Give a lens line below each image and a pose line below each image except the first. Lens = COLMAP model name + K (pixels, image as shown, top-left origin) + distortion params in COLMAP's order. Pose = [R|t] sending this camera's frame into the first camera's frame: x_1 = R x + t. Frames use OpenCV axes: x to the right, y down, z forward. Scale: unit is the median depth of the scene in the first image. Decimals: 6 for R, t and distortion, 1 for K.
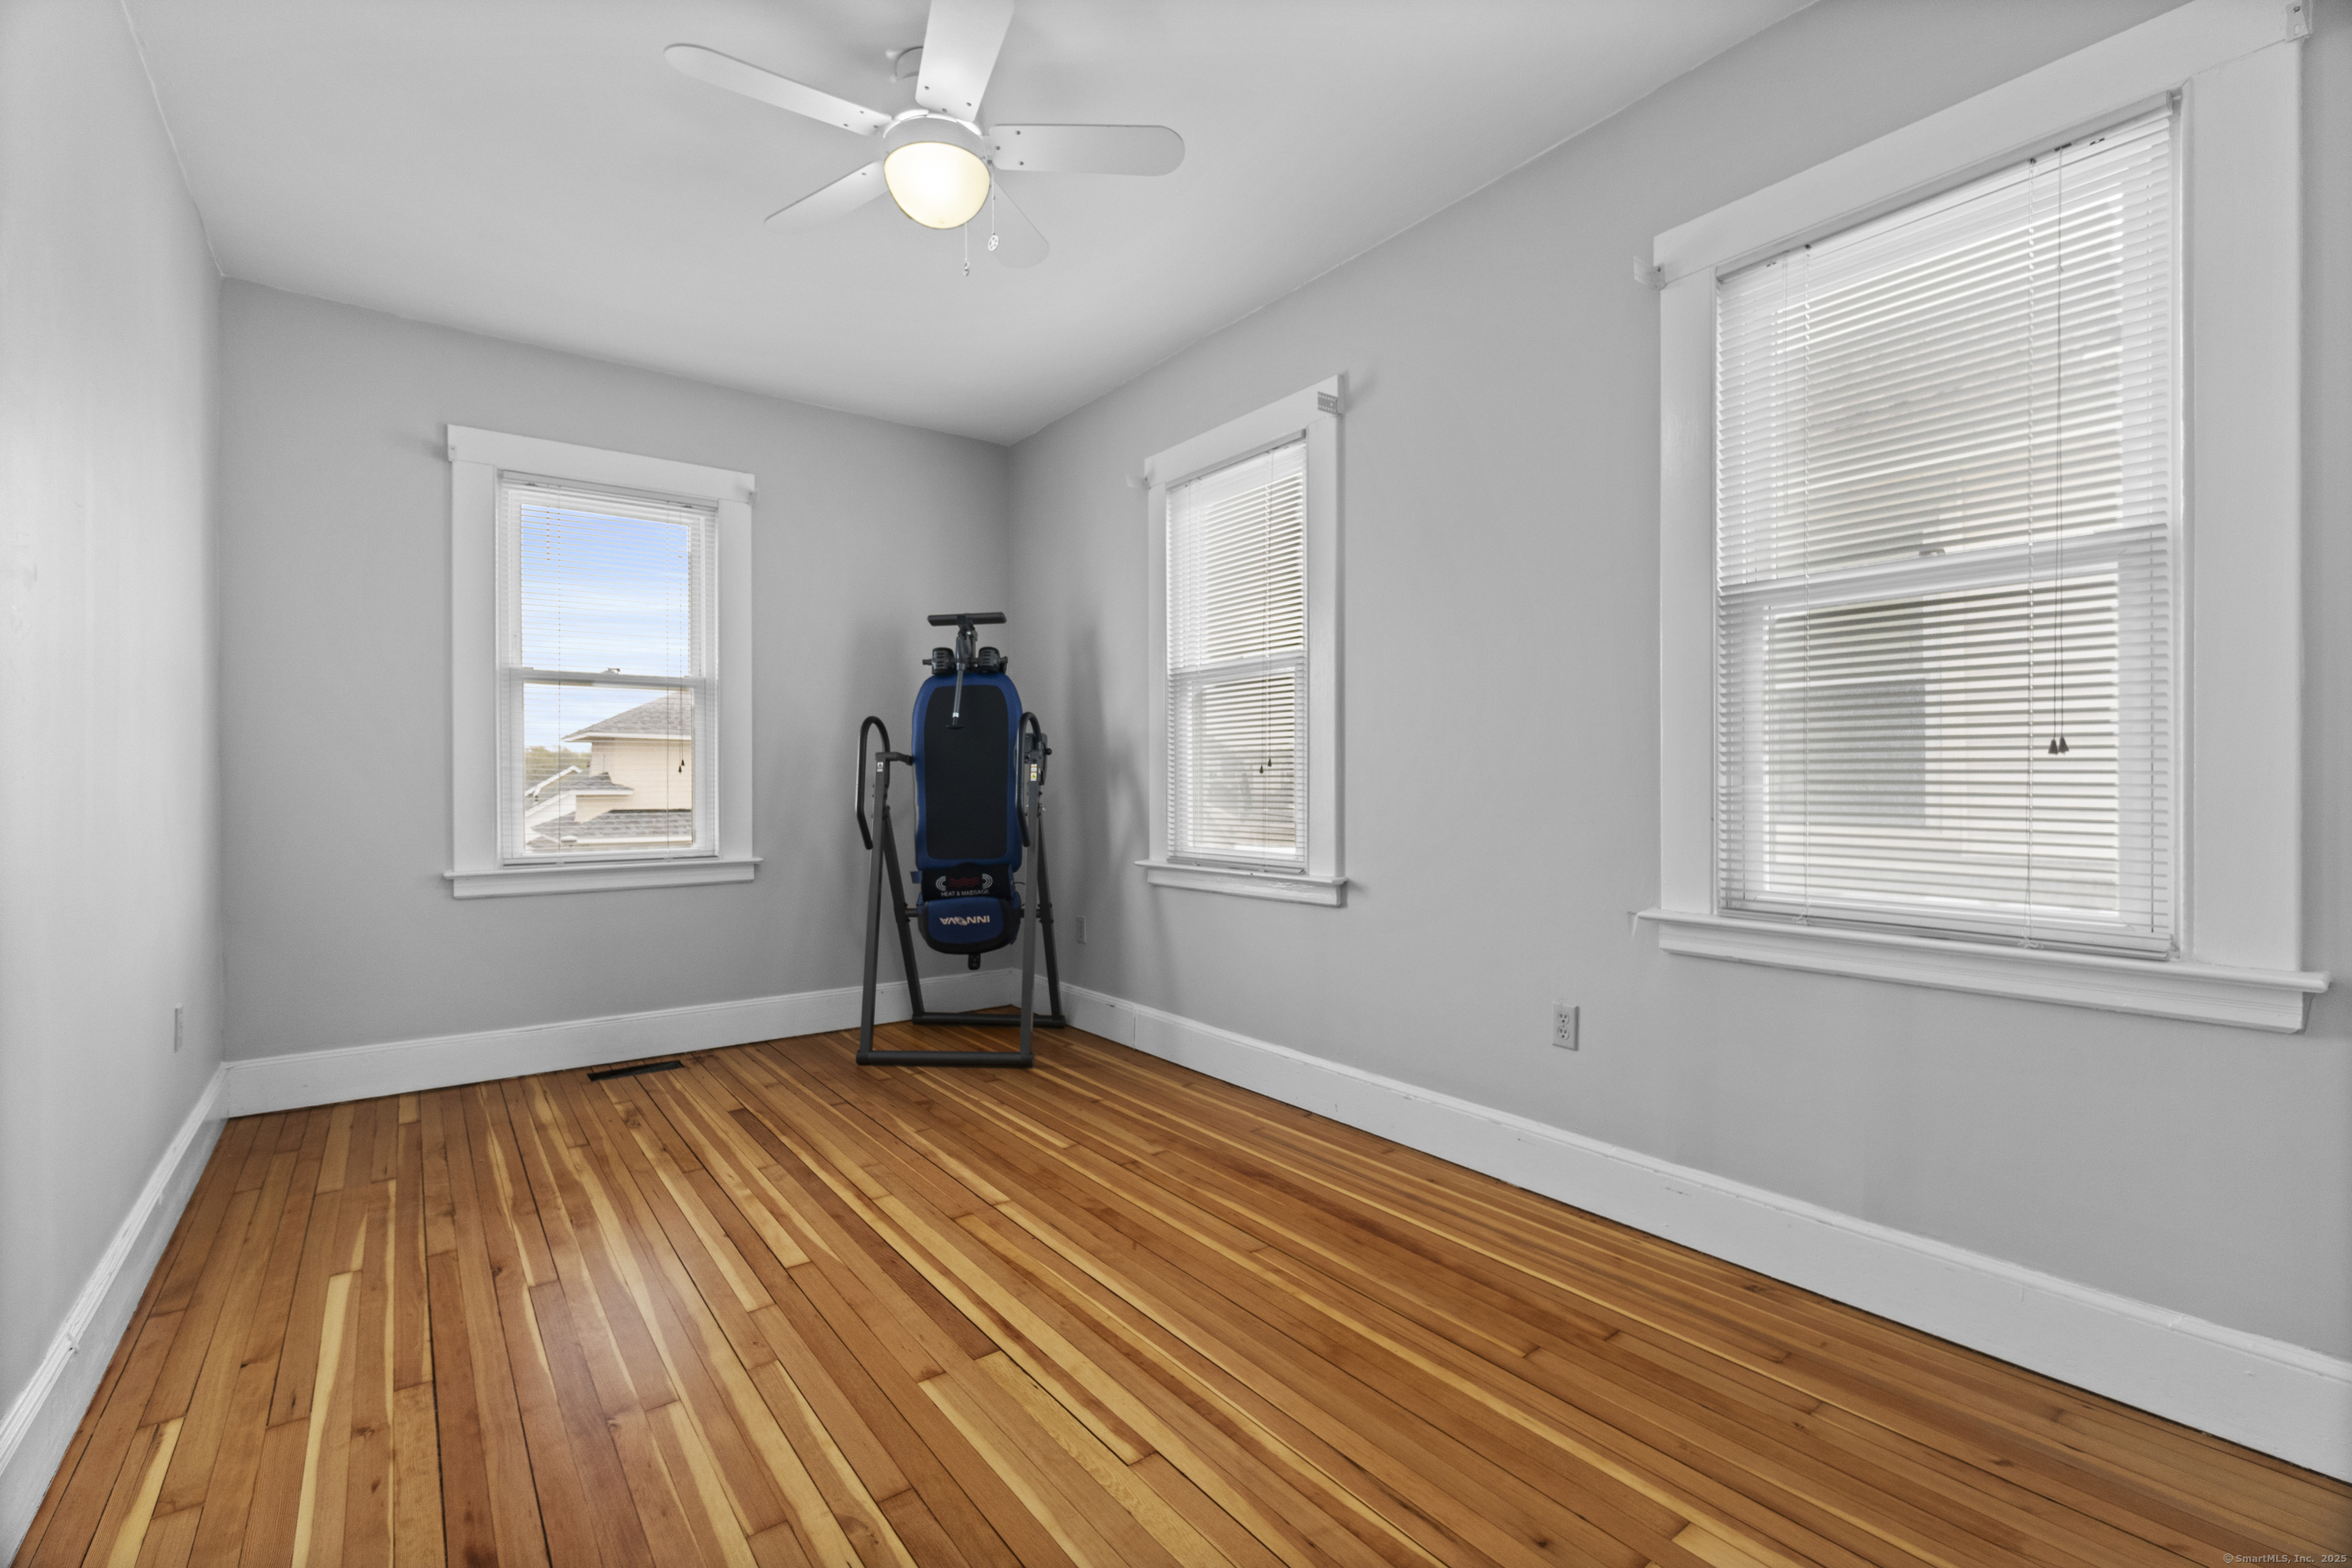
lens RADIAL K [[1018.5, 0, 1170.0], [0, 1018.5, 787.1], [0, 0, 1]] dist [-0.002788, 0.000136]
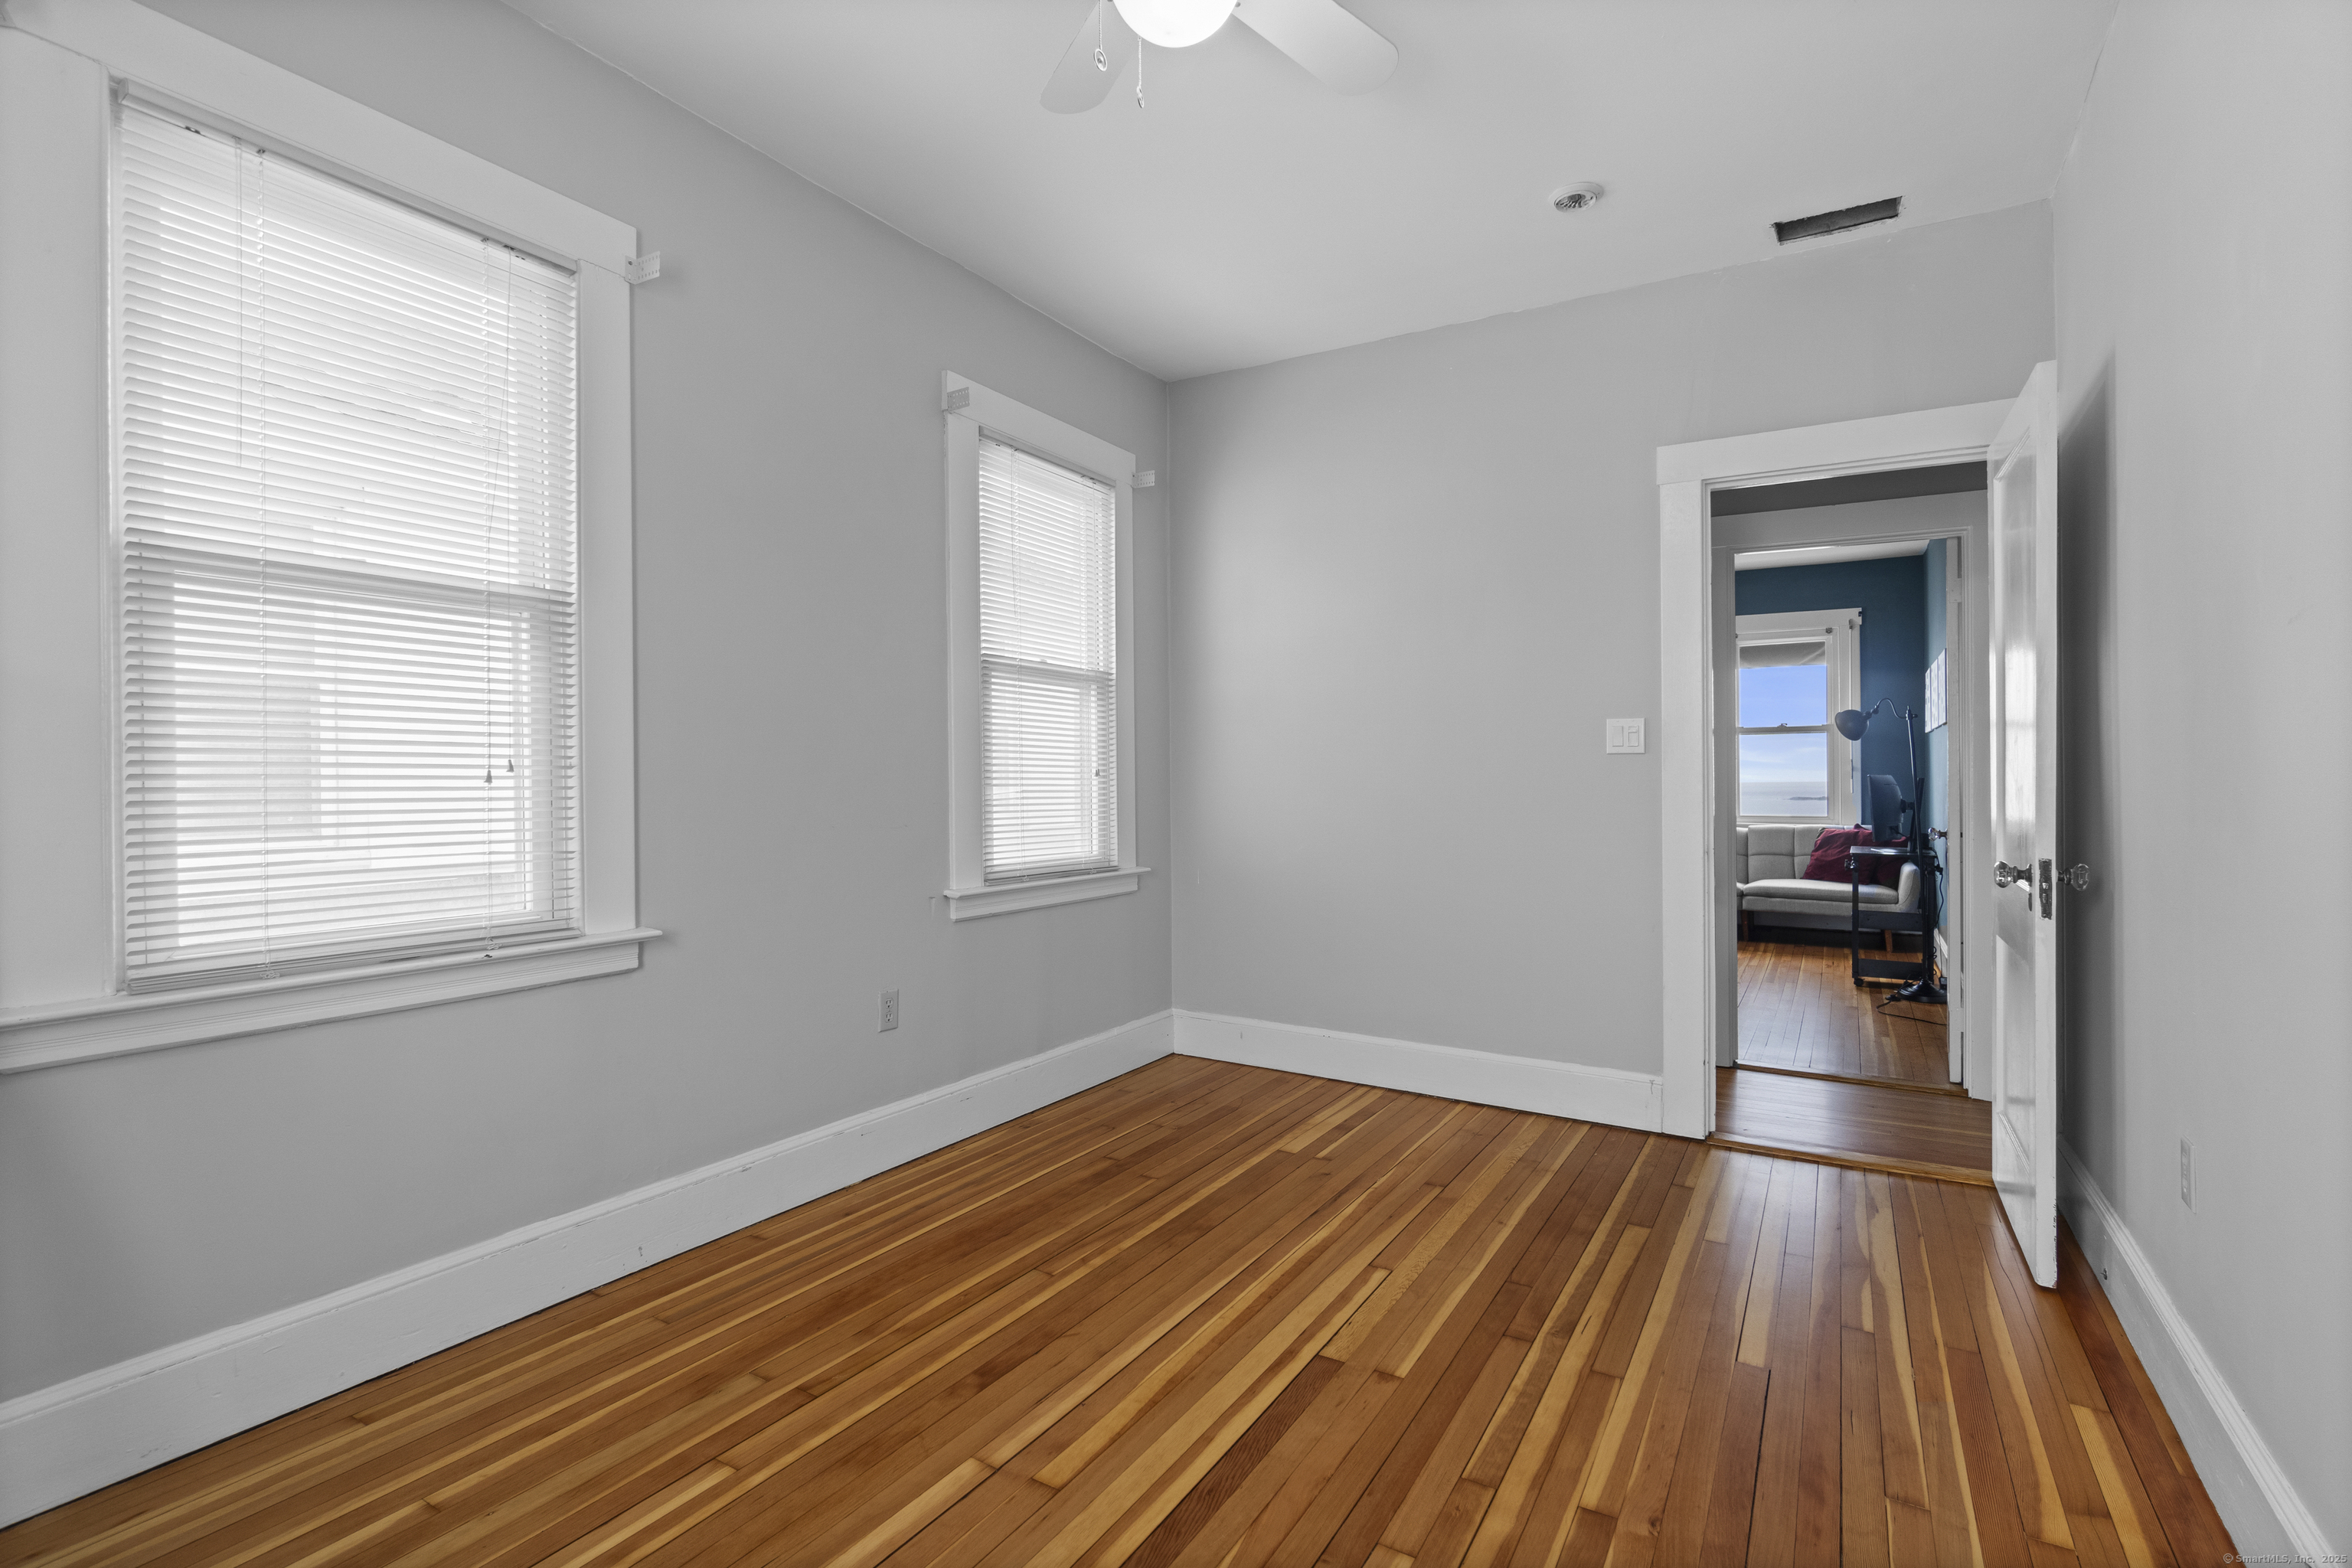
lens RADIAL K [[1088.9, 0, 1176.0], [0, 1088.9, 784.0], [0, 0, 1]] dist [-0.010731, 0.000132]
pose [[-0.360600, 0.004099, 0.932712, -0.980801], [0.012445, 0.999922, 0.000417, -0.012717], [-0.932638, 0.011758, -0.360623, 1.322077]]
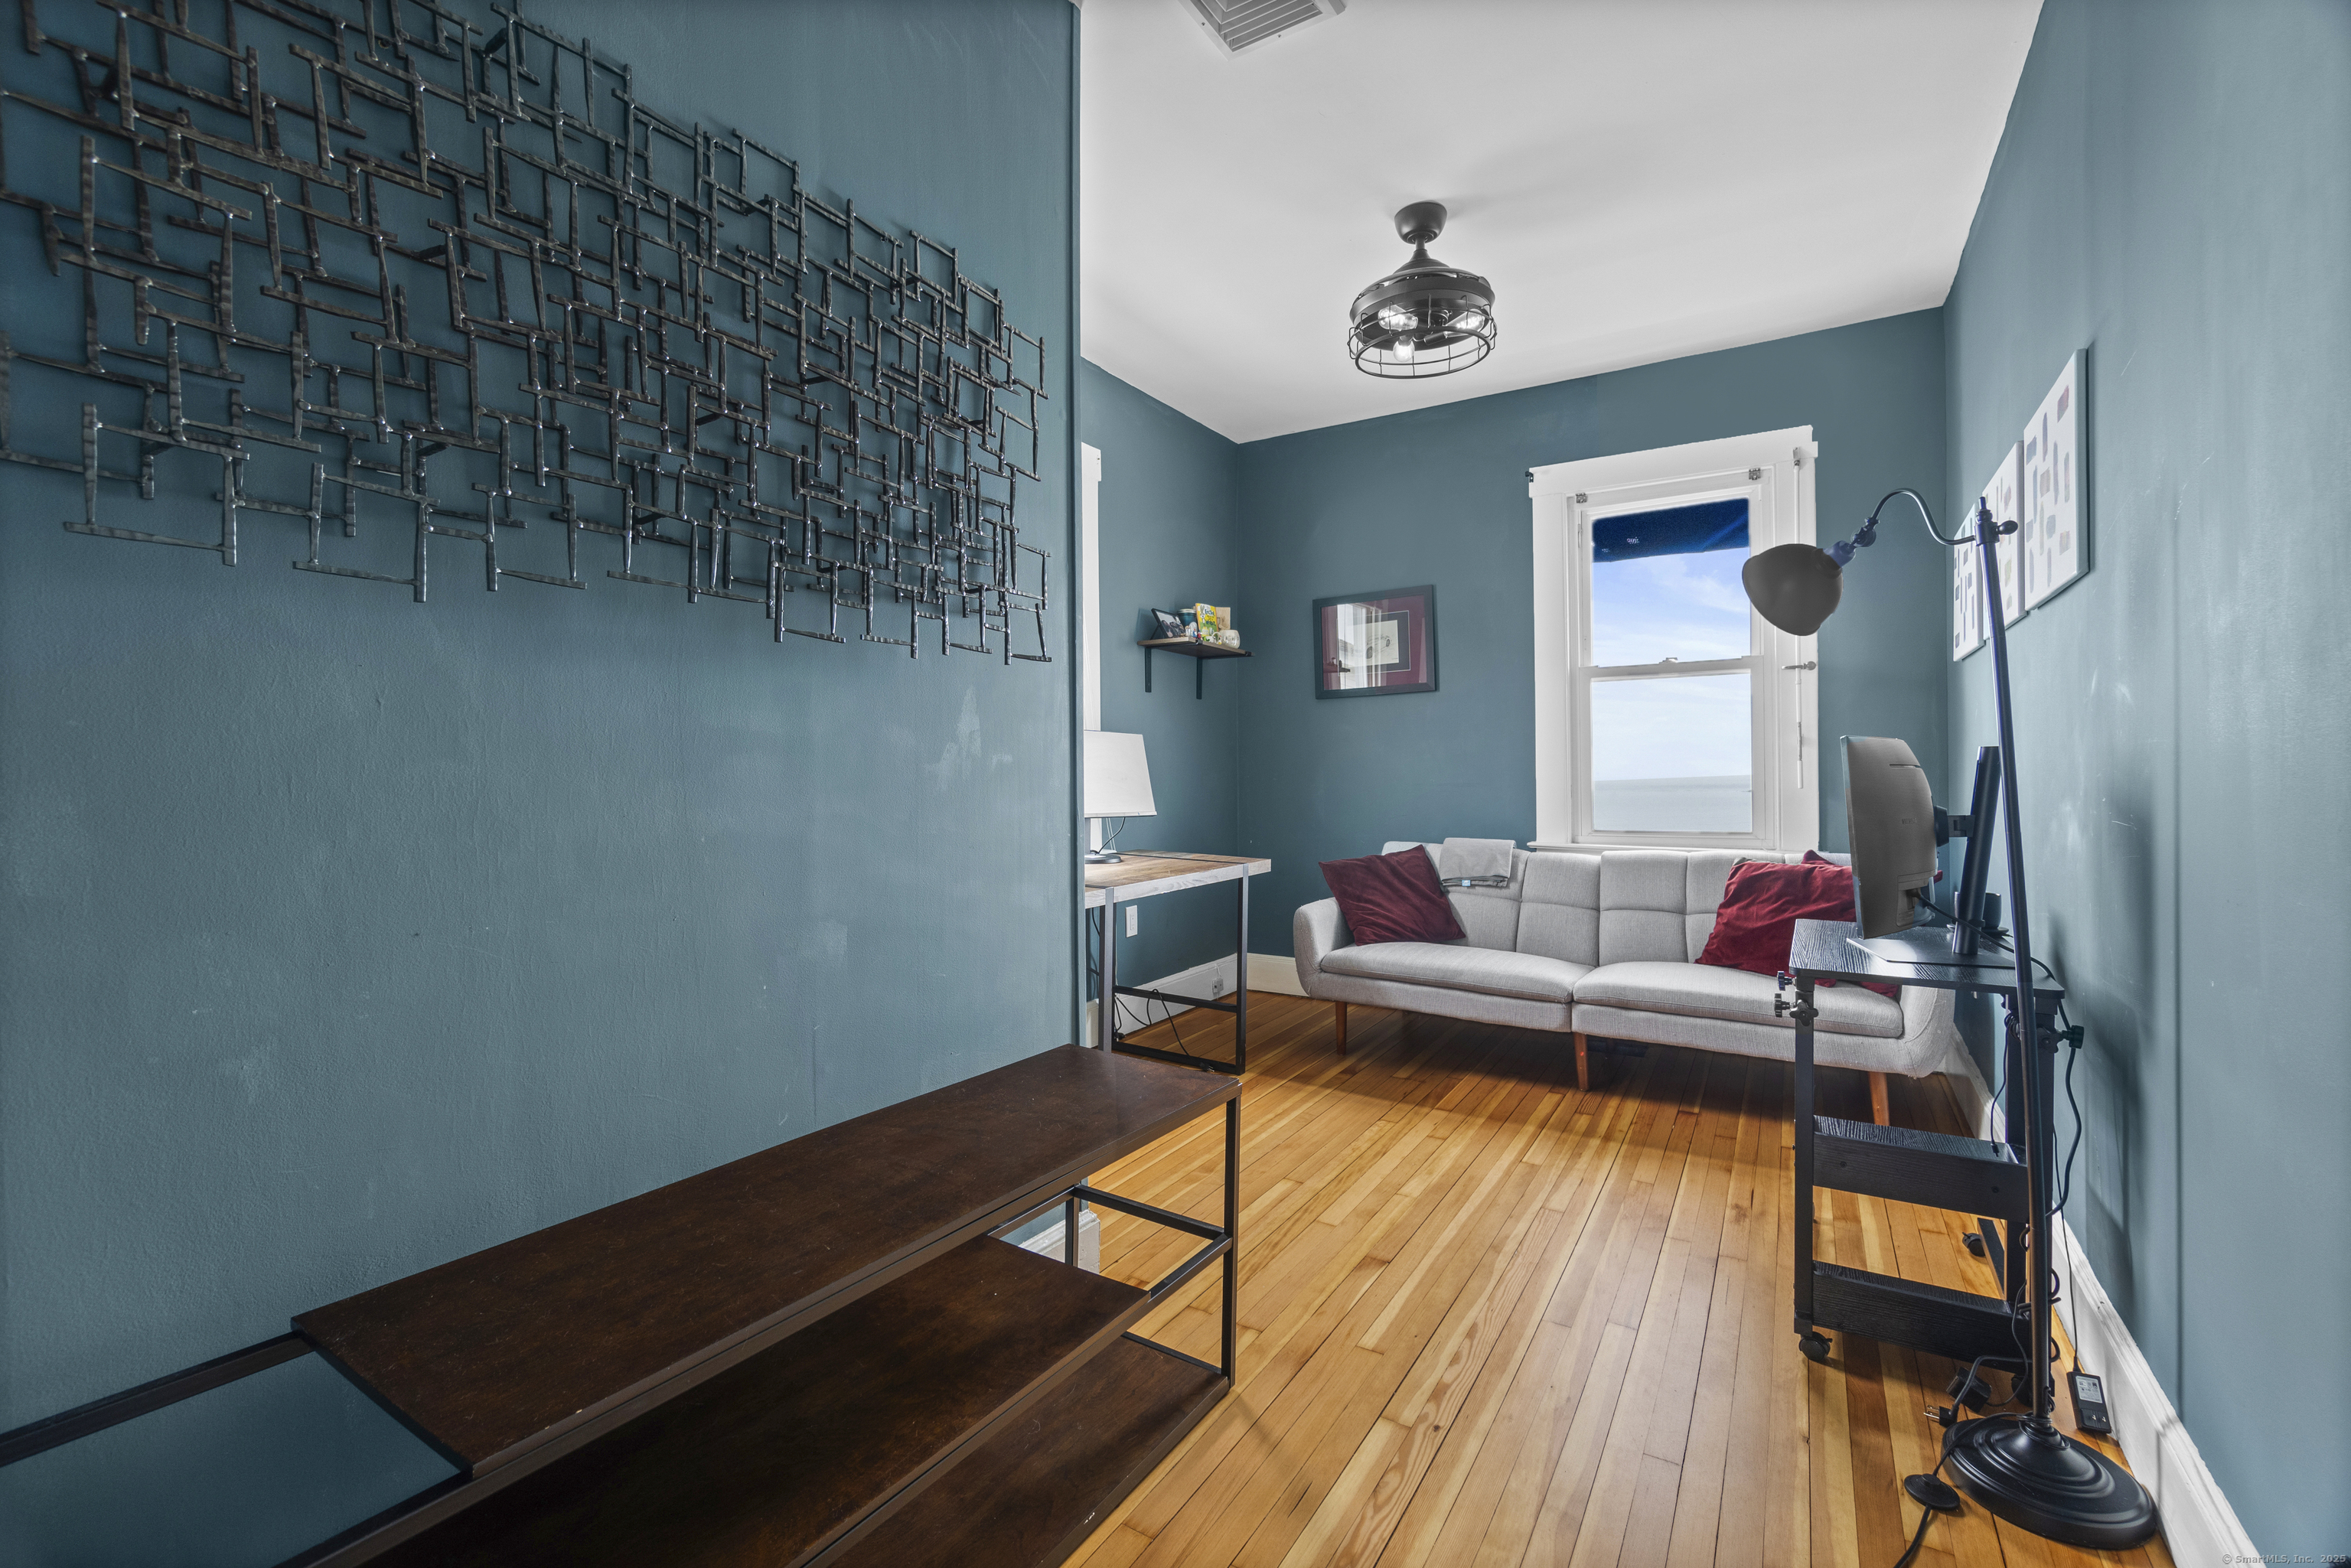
lens RADIAL K [[1018.0, 0, 1169.6], [0, 1018.0, 787.1], [0, 0, 1]] dist [-0.002788, 0.000136]
pose [[-0.358291, 0.000988, 0.933609, -0.896019], [0.019165, 0.999797, 0.006297, -0.011034], [-0.933413, 0.020149, -0.358237, 1.208211]]
